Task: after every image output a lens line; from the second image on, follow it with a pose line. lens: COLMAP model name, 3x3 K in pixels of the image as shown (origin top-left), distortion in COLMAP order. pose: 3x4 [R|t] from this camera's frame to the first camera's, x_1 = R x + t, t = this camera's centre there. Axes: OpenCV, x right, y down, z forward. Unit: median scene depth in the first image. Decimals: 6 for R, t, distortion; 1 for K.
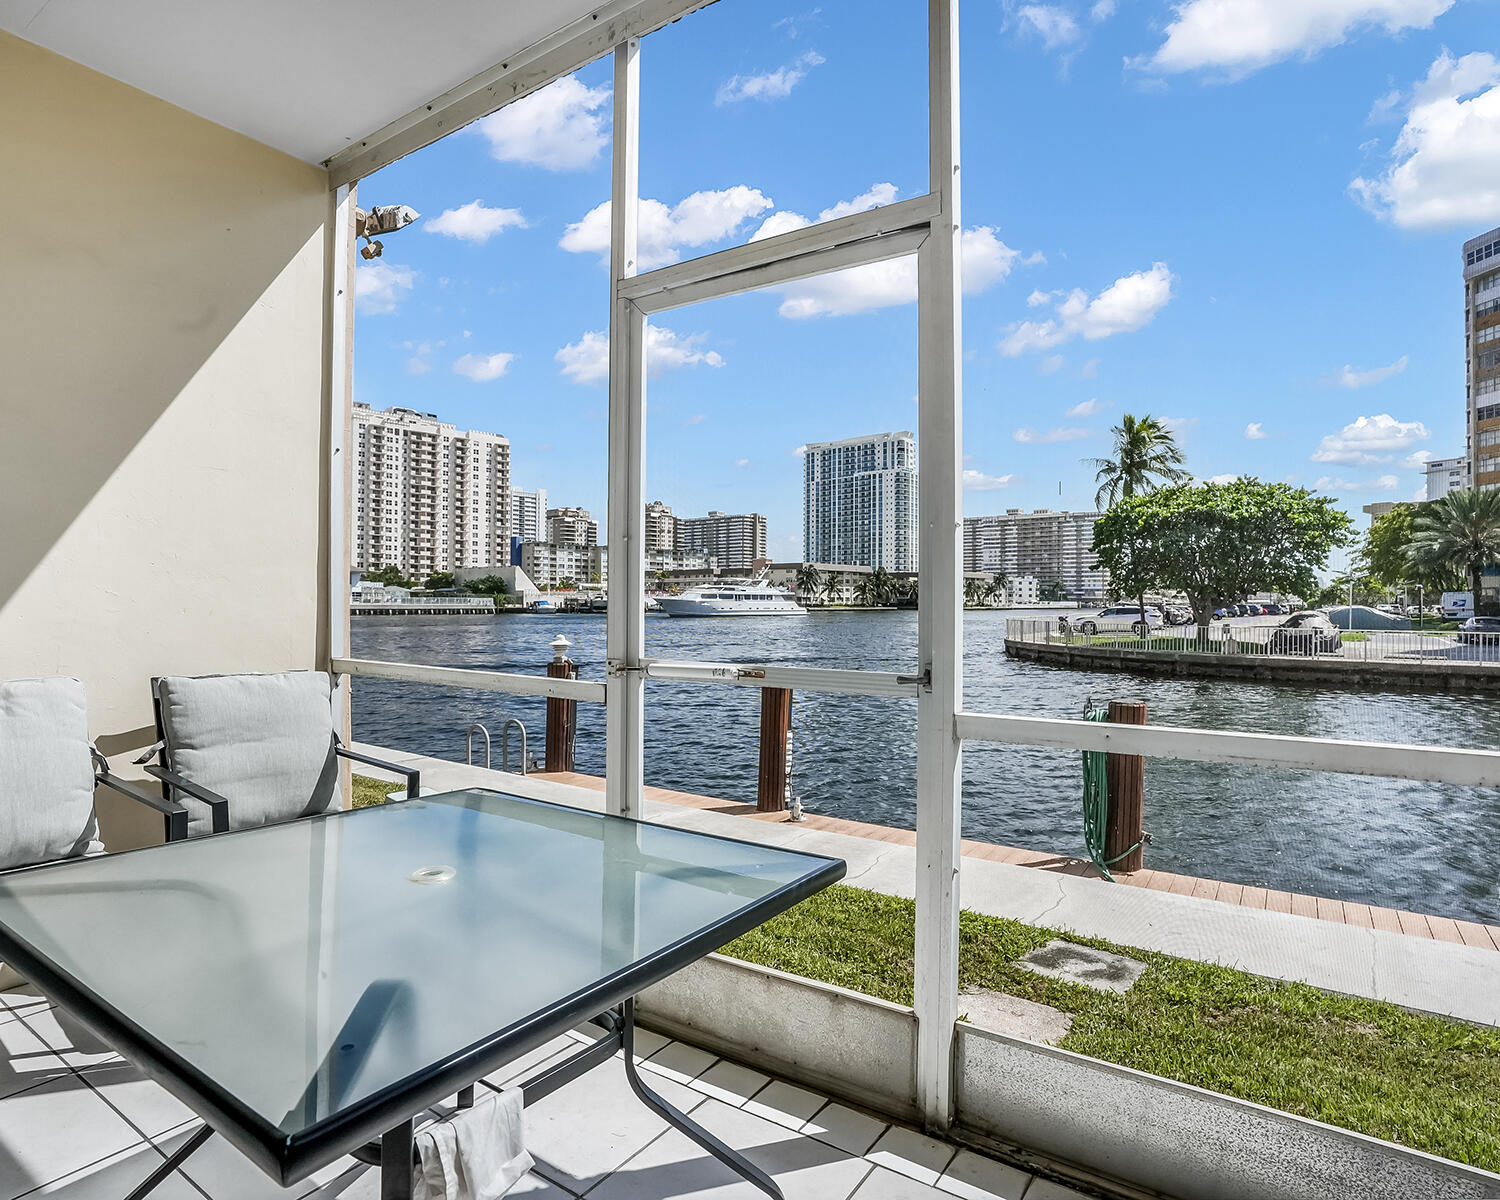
lens RADIAL K [[837.3, 0, 744.8], [0, 837.3, 596.4], [0, 0, 1]] dist [-0.064479, 0.026362]
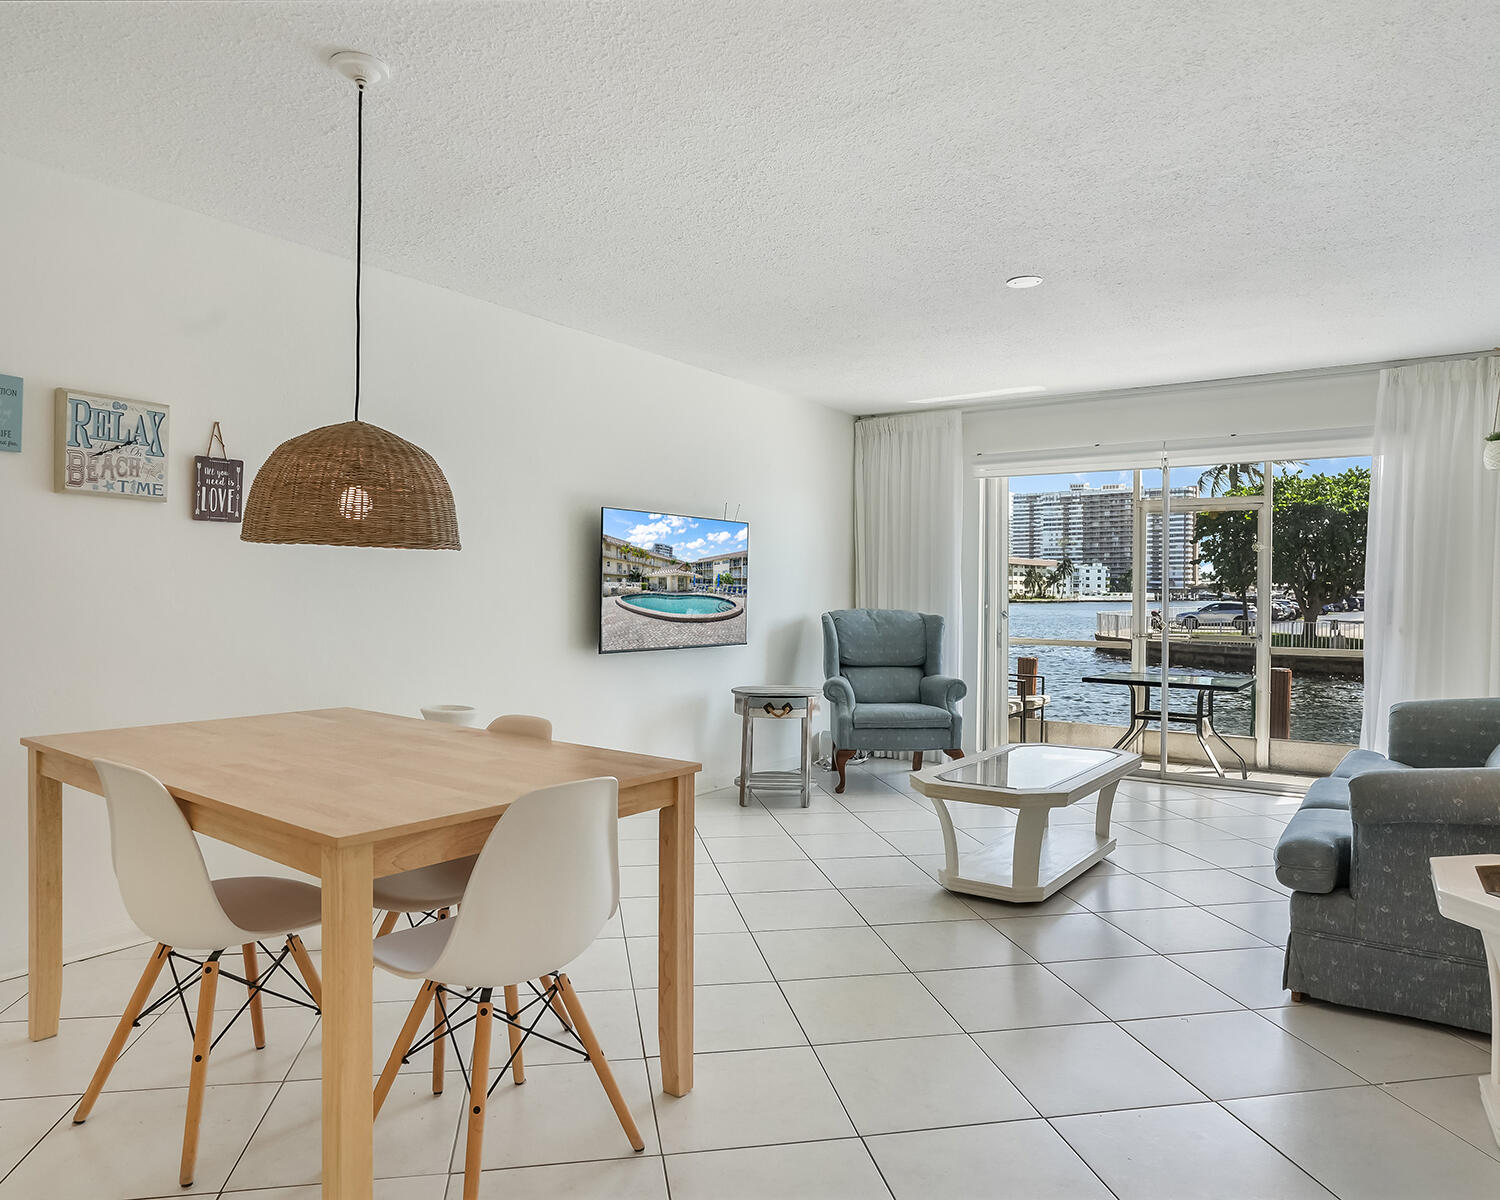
lens RADIAL K [[991.5, 0, 750.6], [0, 991.5, 603.9], [0, 0, 1]] dist [-0.035159, 0.019334]
pose [[0.999993, 0.000316, -0.003851, -0.072248], [-0.000246, 0.999834, 0.018199, -0.004343], [0.003856, -0.018198, 0.999827, -0.118030]]
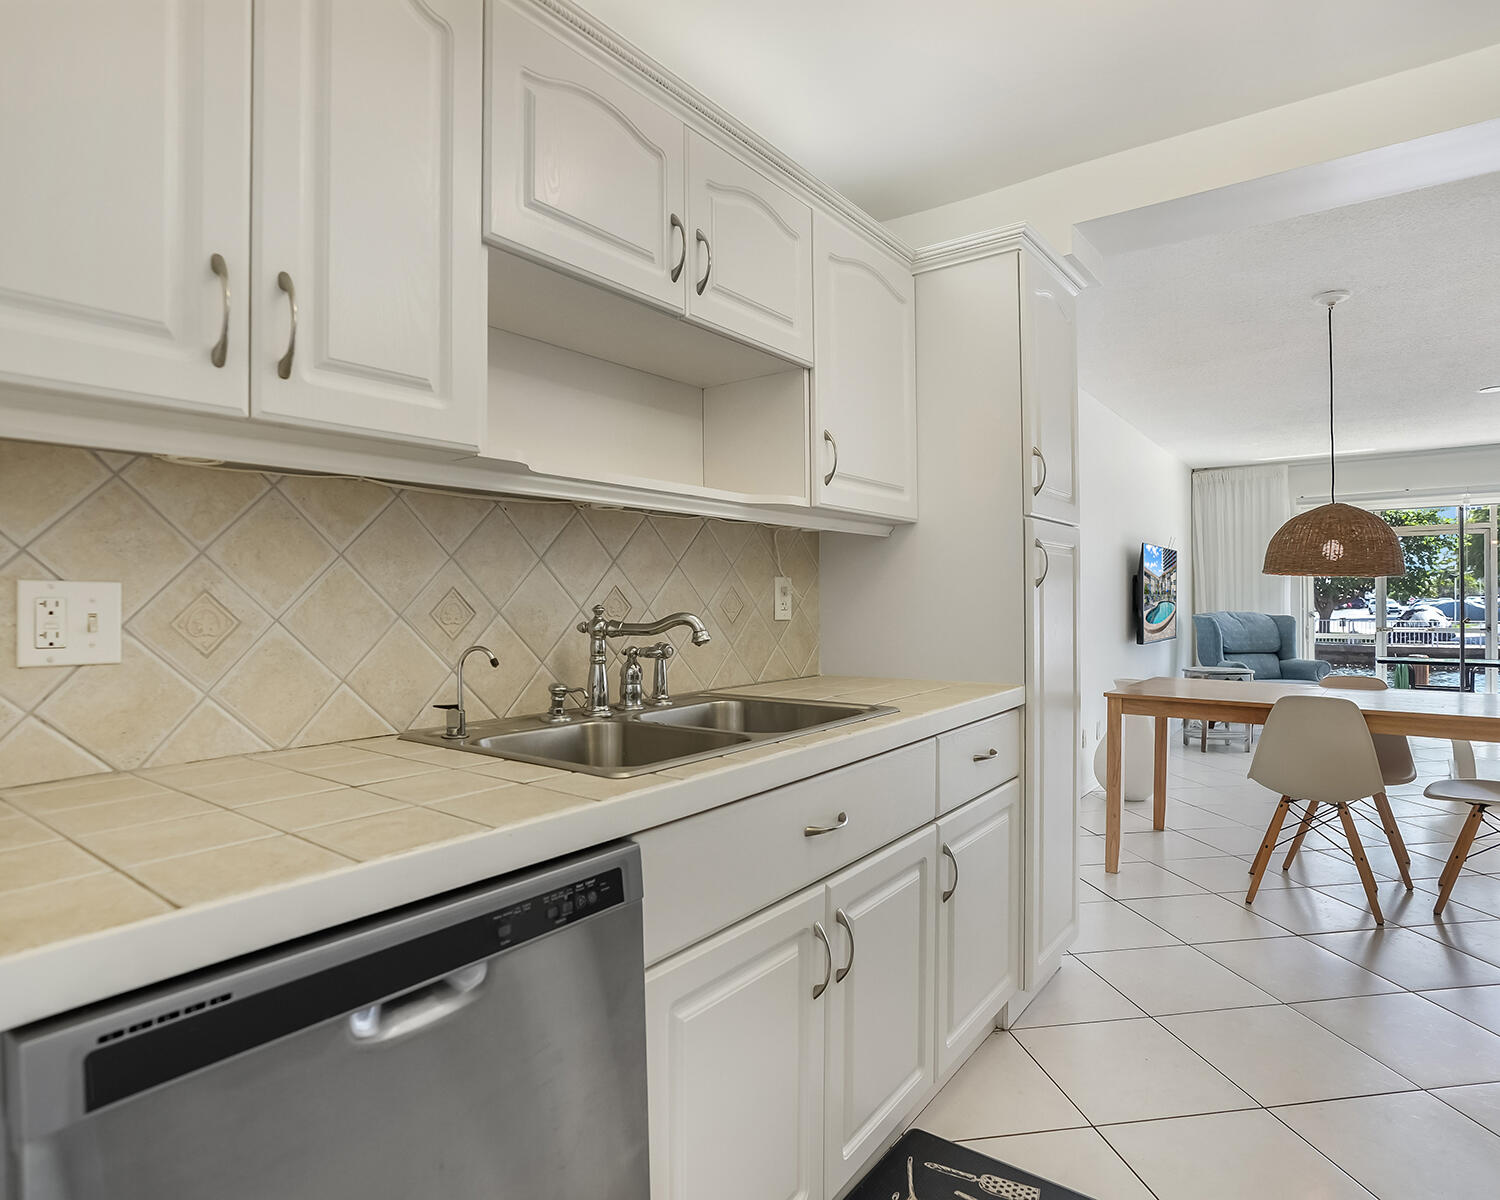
lens RADIAL K [[837.3, 0, 737.1], [0, 837.3, 606.8], [0, 0, 1]] dist [-0.064479, 0.026362]
pose [[0.997750, -0.013883, -0.065597, -0.139518], [0.014666, 0.999827, 0.011481, -0.005210], [0.065427, -0.012417, 0.997780, -0.142047]]
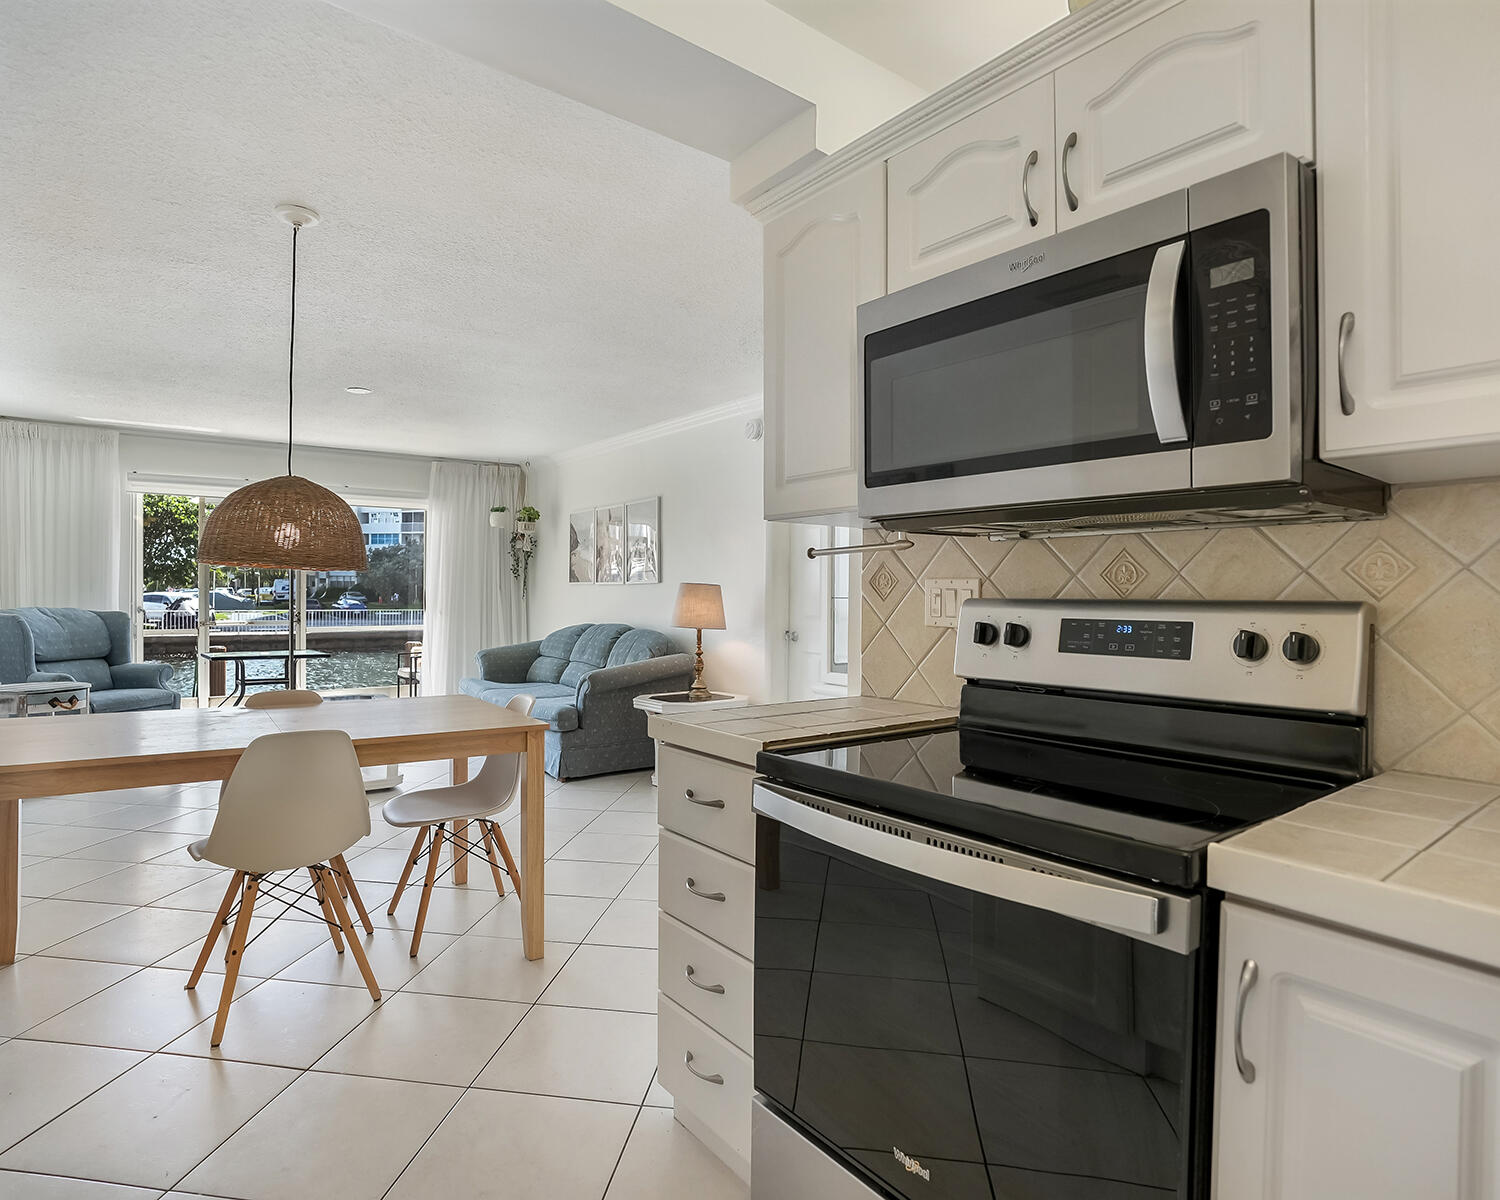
lens RADIAL K [[837.3, 0, 746.2], [0, 837.3, 594.5], [0, 0, 1]] dist [-0.064479, 0.026362]
pose [[0.318344, -0.007656, 0.947944, -0.135633], [-0.011482, 0.999863, 0.011932, -0.005604], [-0.947906, -0.014683, 0.318212, -0.115579]]
